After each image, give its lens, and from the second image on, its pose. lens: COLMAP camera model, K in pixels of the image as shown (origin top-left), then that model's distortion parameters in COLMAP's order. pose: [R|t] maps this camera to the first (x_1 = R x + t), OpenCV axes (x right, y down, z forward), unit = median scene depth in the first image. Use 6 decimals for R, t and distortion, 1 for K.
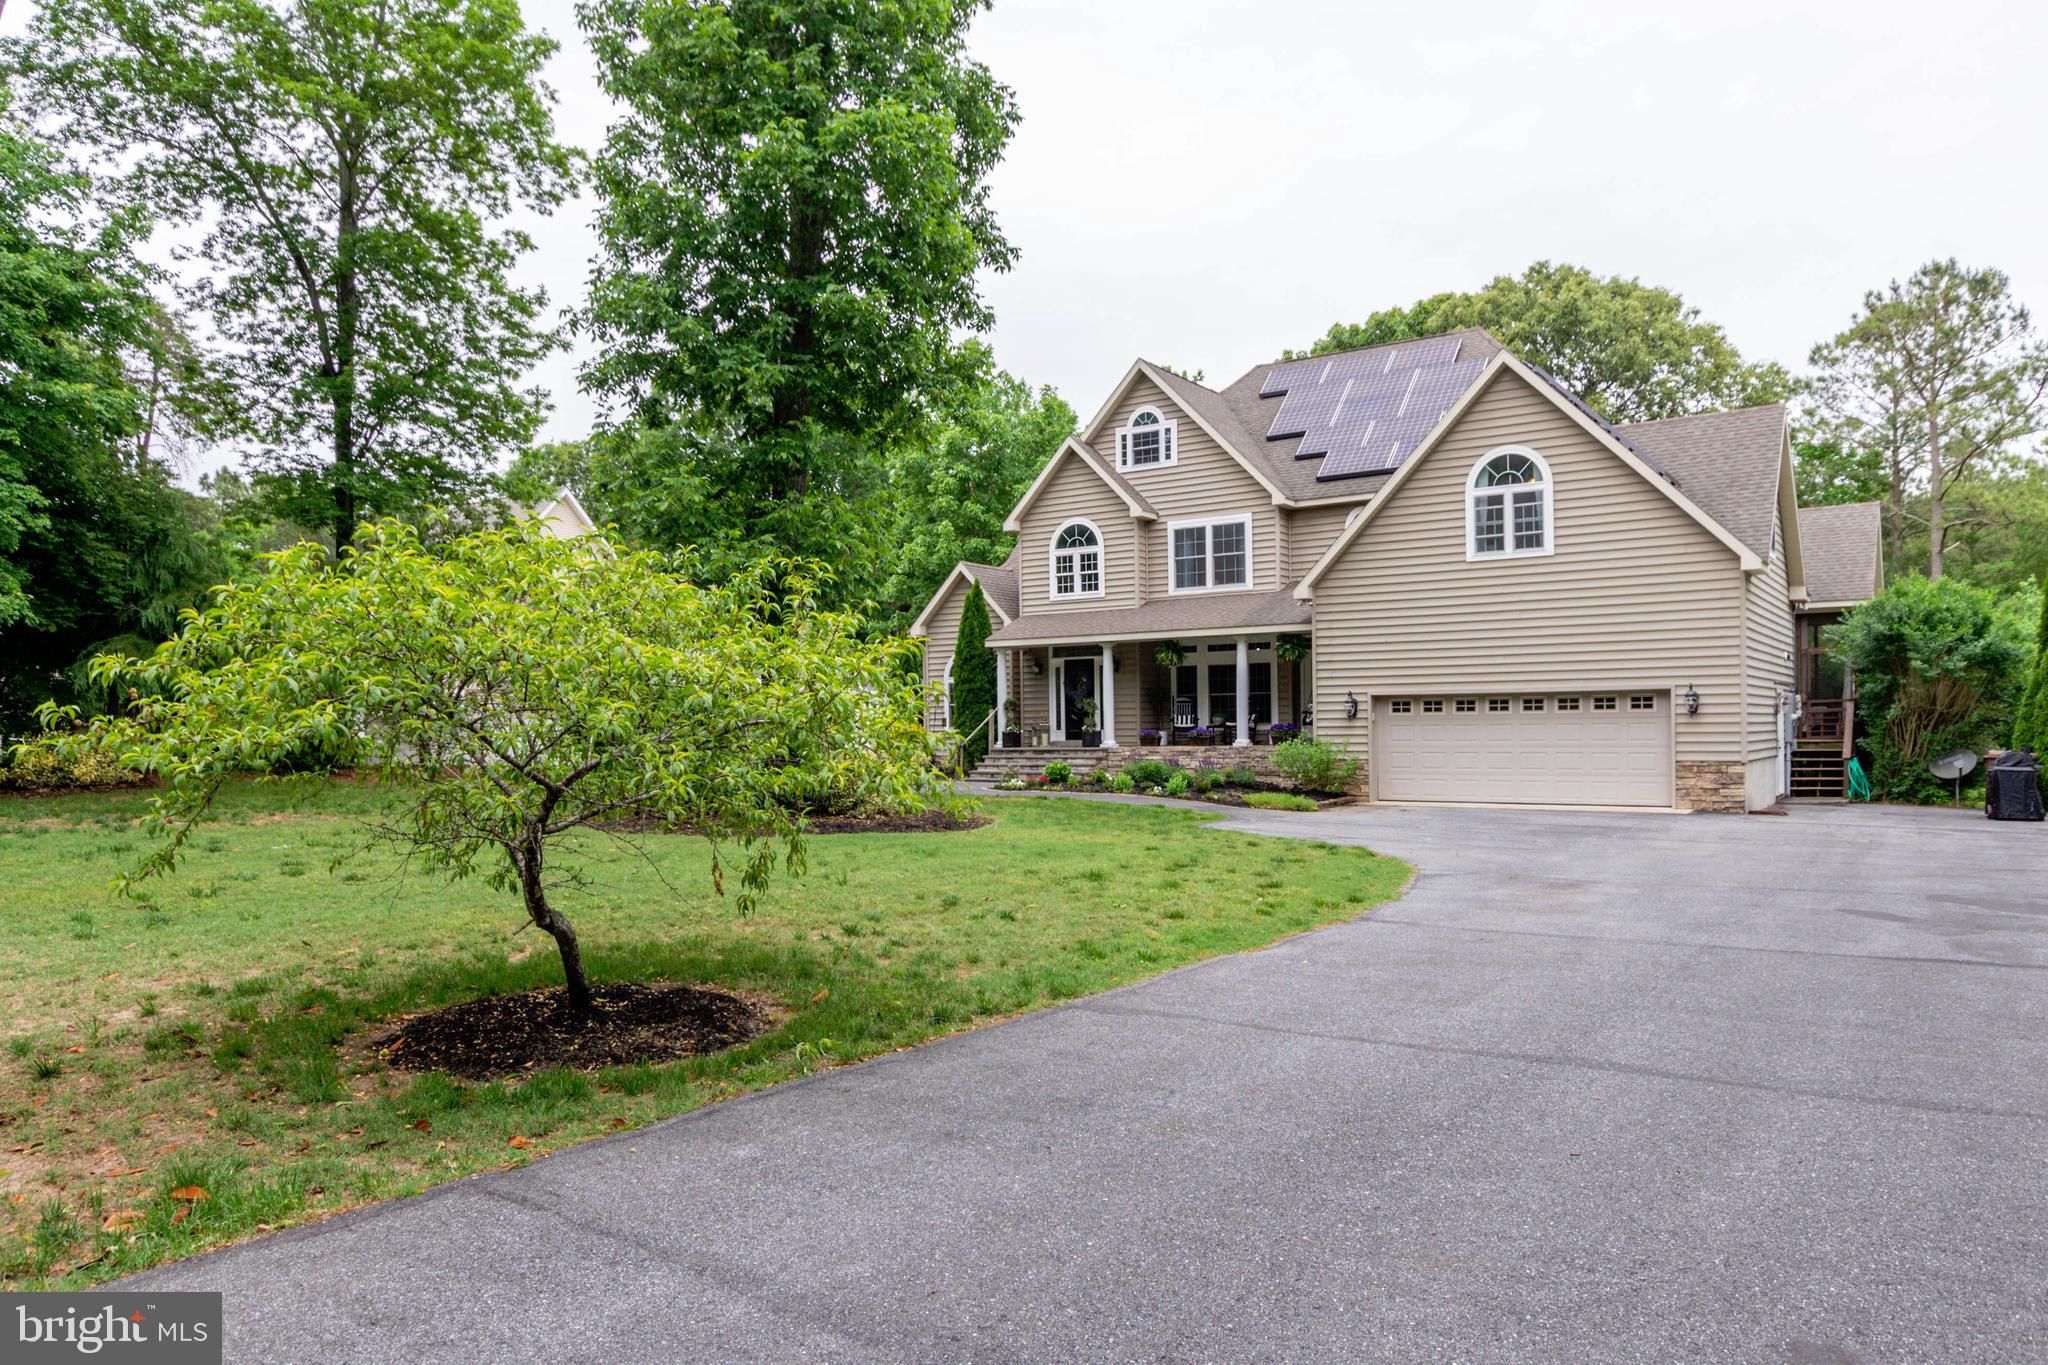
lens RADIAL K [[1382.3, 0, 1015.1], [0, 1382.3, 723.3], [0, 0, 1]] dist [-0.026011, 0.000949]
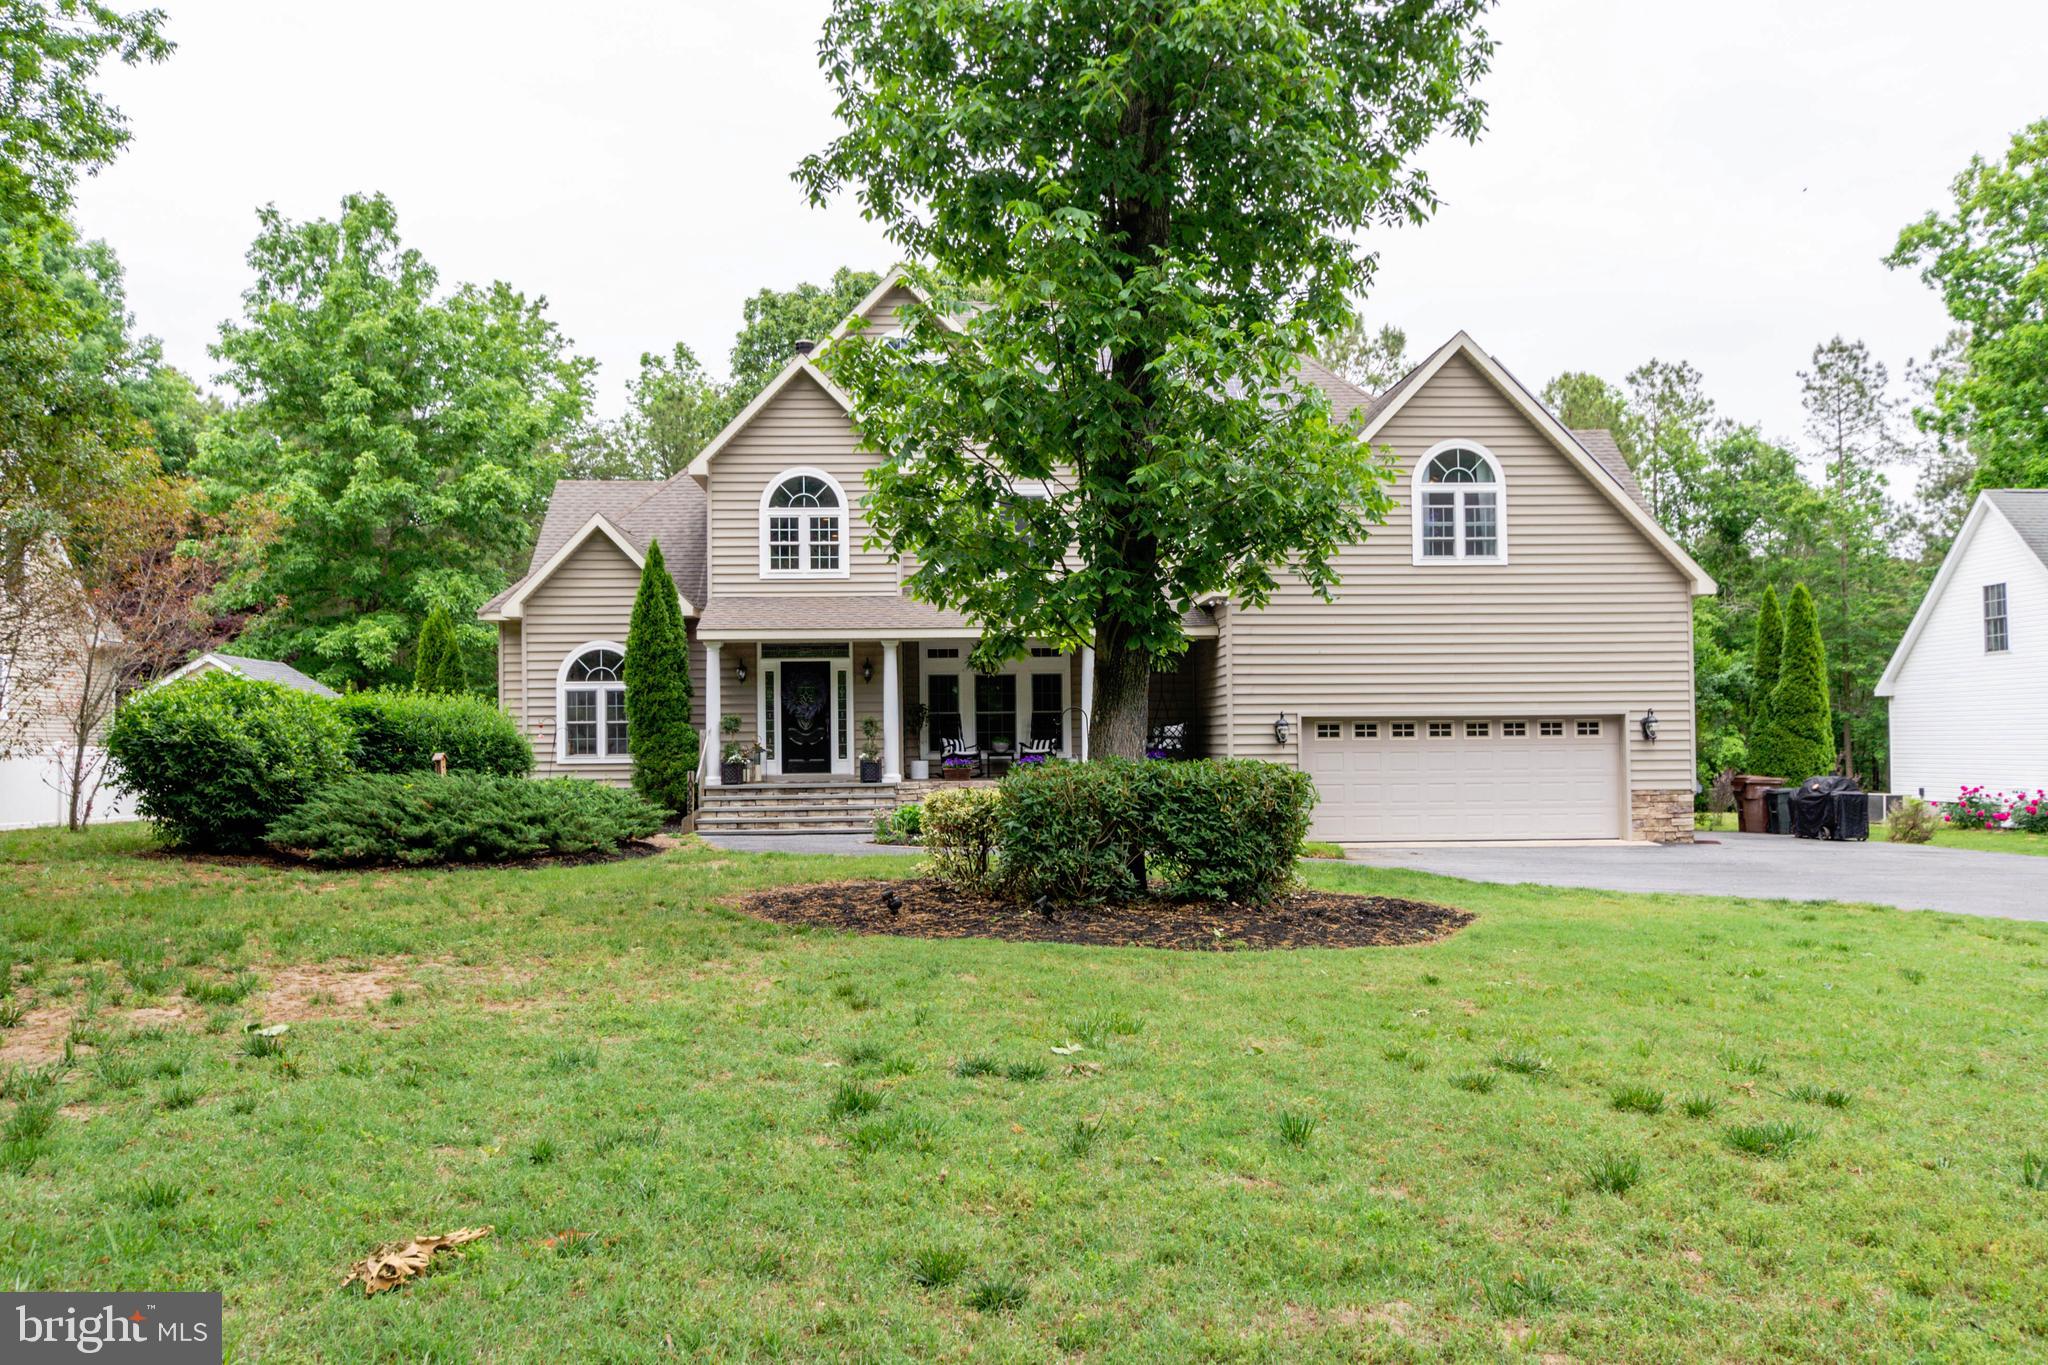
lens RADIAL K [[1623.7, 0, 1020.3], [0, 1623.7, 684.3], [0, 0, 1]] dist [-0.012830, -0.000508]
pose [[0.795195, 0.028626, 0.605678, -0.404967], [-0.000961, 0.998943, -0.045951, 0.004665], [-0.606353, 0.035958, 0.794382, 0.276115]]
